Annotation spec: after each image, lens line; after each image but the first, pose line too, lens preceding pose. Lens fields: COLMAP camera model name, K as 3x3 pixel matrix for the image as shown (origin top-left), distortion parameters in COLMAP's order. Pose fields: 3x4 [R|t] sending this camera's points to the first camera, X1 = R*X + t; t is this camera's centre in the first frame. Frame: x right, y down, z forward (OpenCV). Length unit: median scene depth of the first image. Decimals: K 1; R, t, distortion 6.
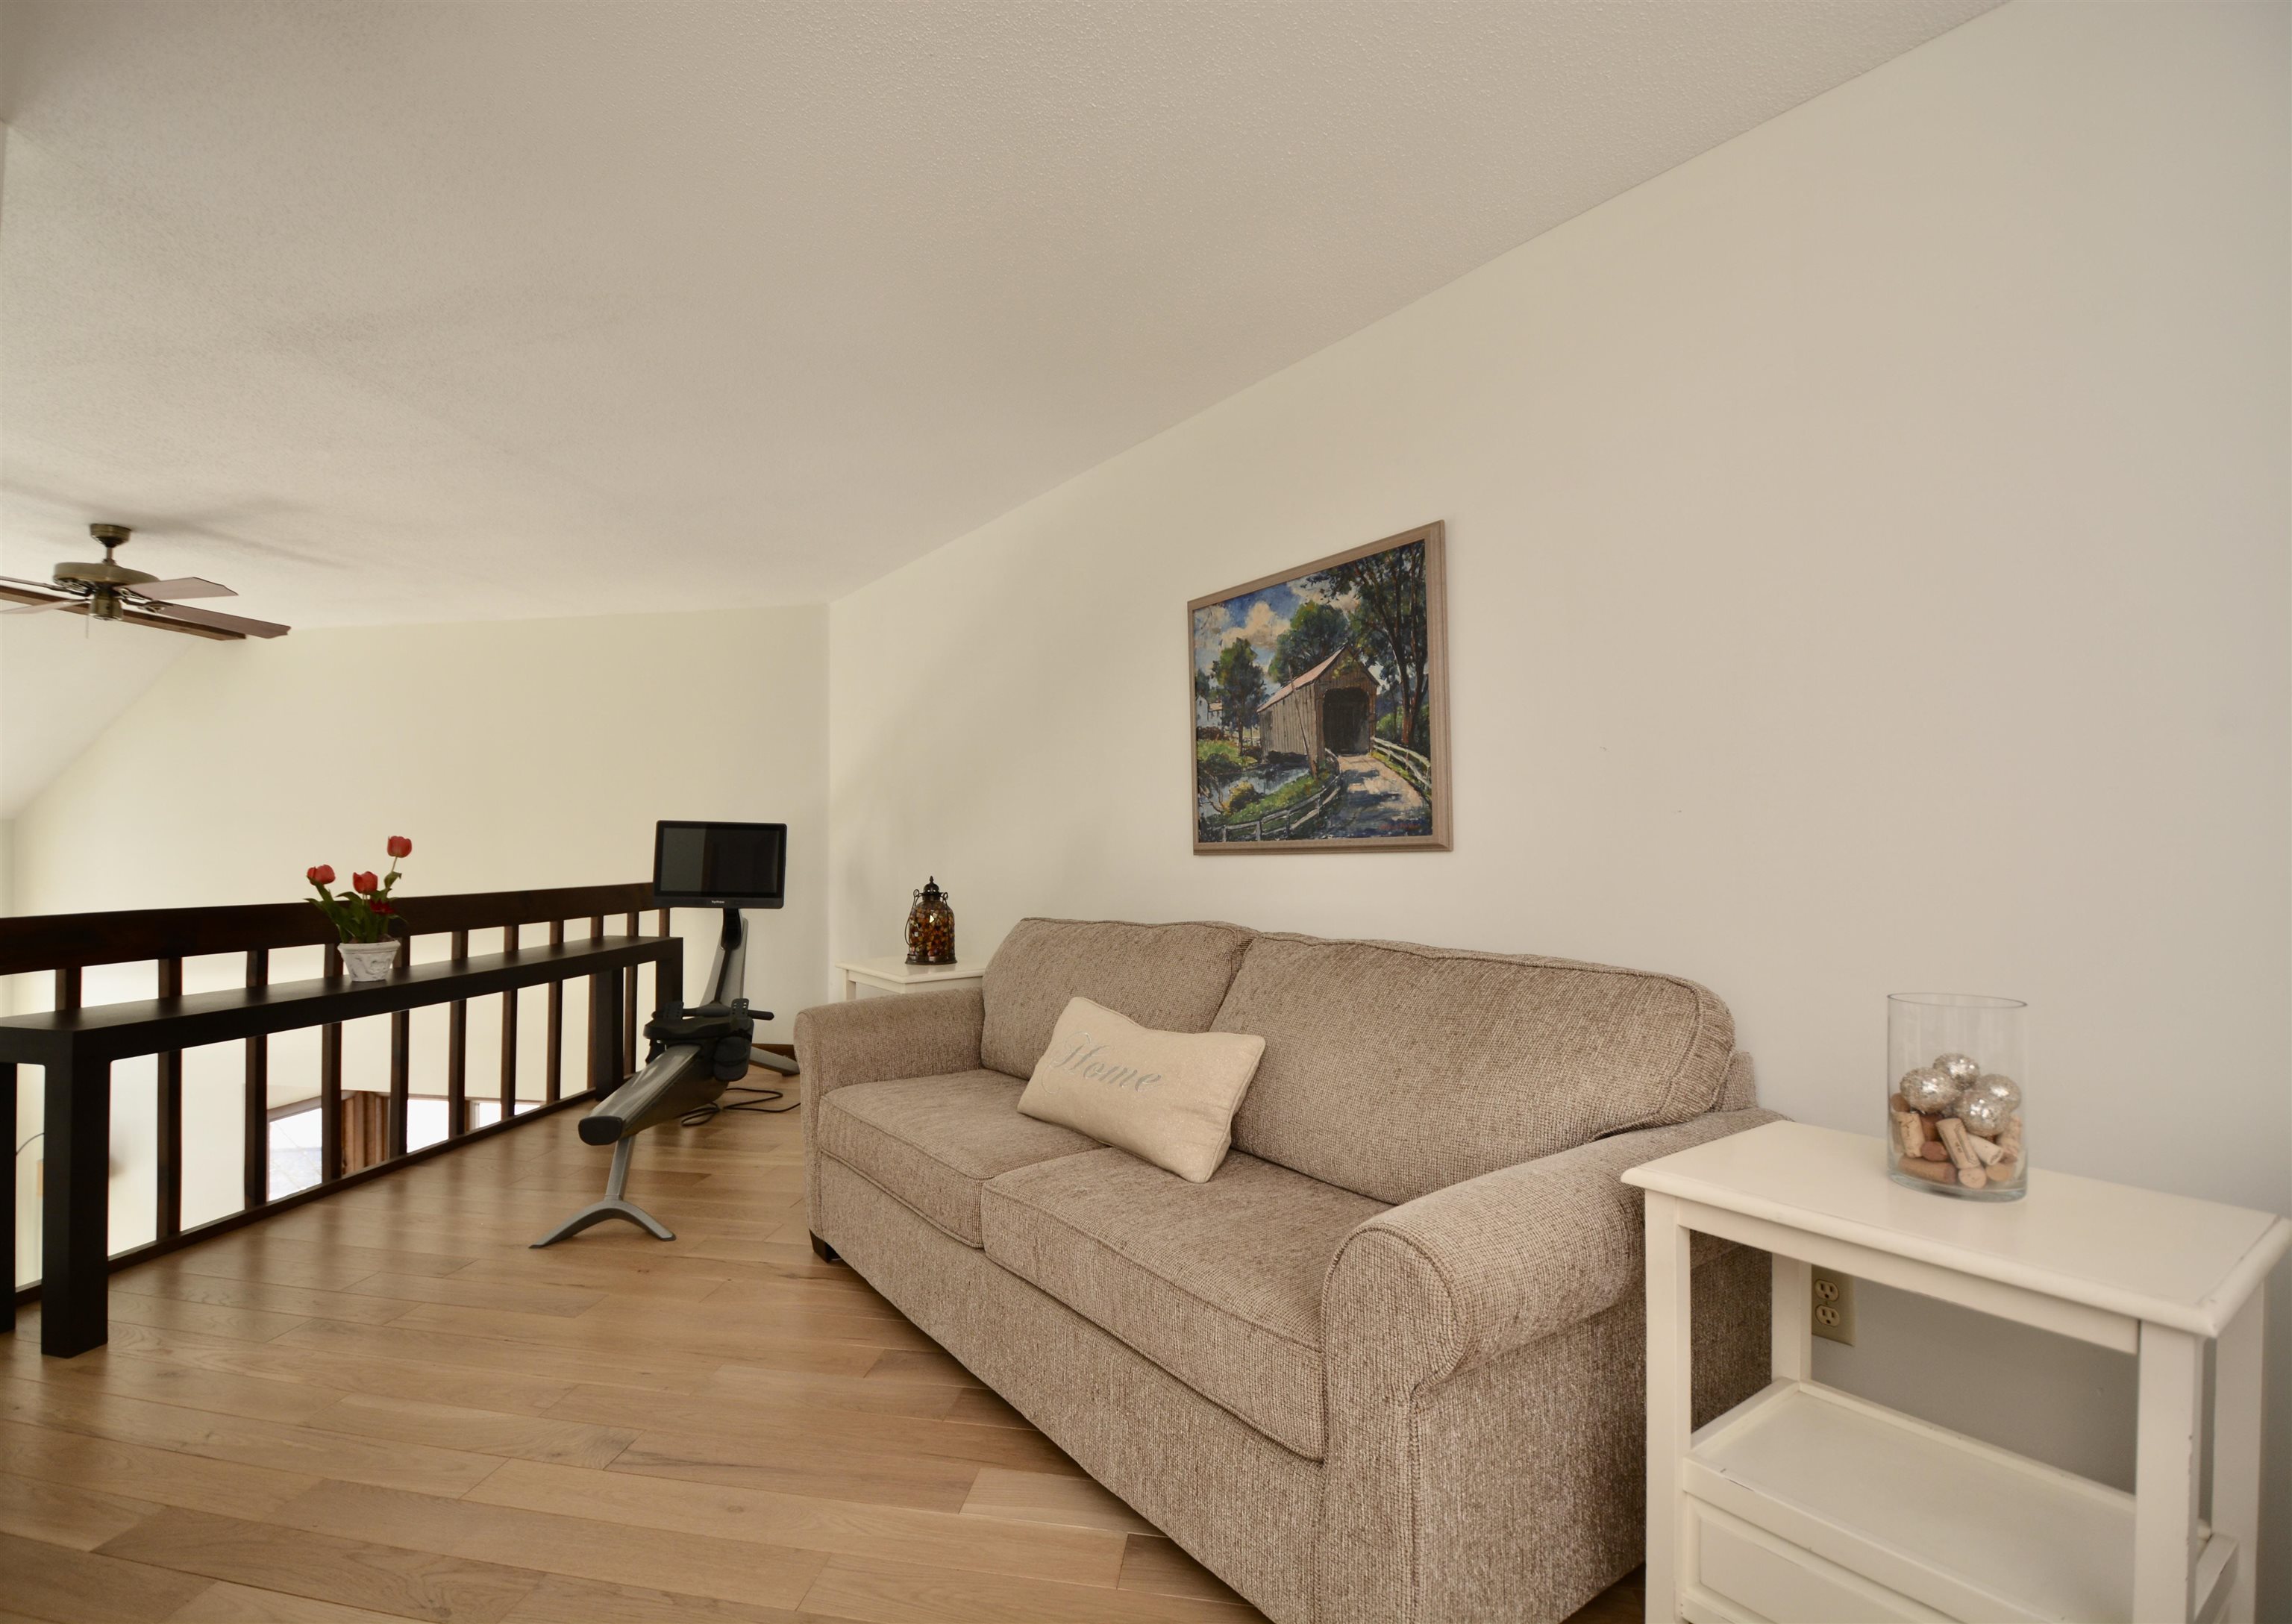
lens RADIAL K [[1065.1, 0, 1144.5], [0, 1065.1, 830.6], [0, 0, 1]] dist [0.002828, 0.001377]
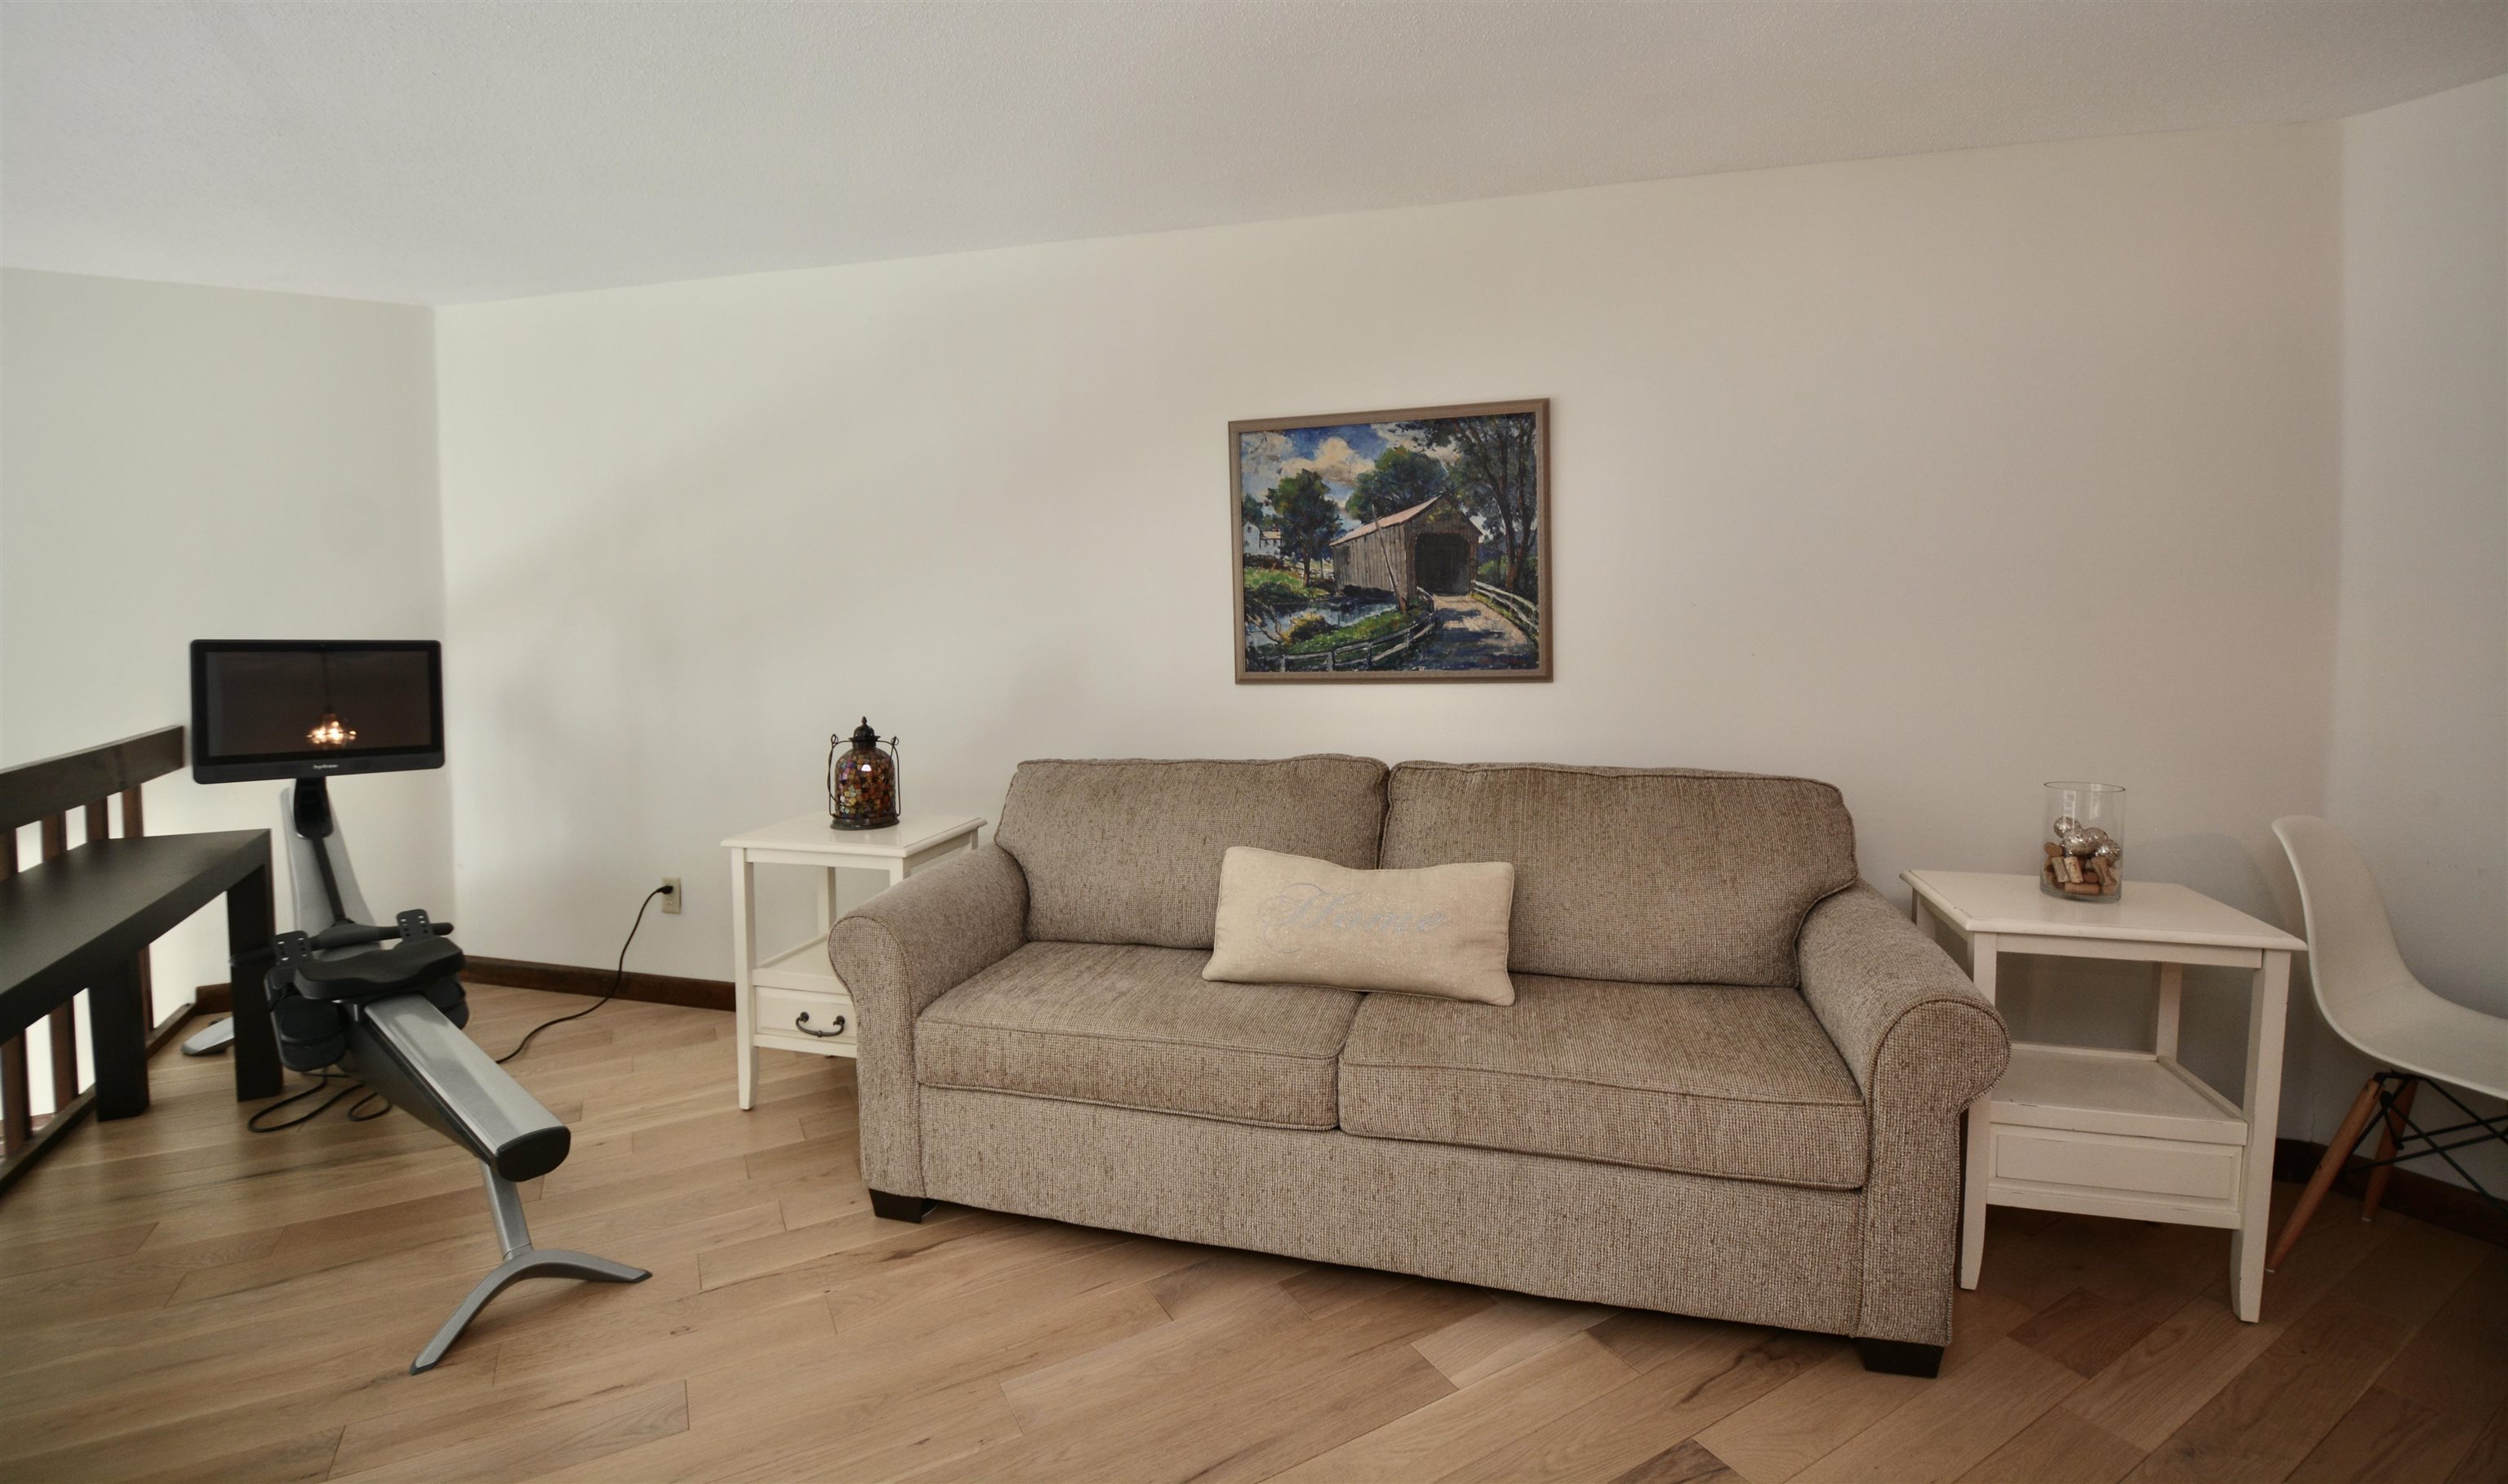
lens RADIAL K [[1064.3, 0, 1248.1], [0, 1064.3, 656.4], [0, 0, 1]] dist [-0.002027, -0.000958]
pose [[0.768405, -0.025298, 0.639464, -0.658190], [-0.008111, 0.998753, 0.049259, -0.058878], [-0.639913, -0.043038, 0.767241, 0.281107]]
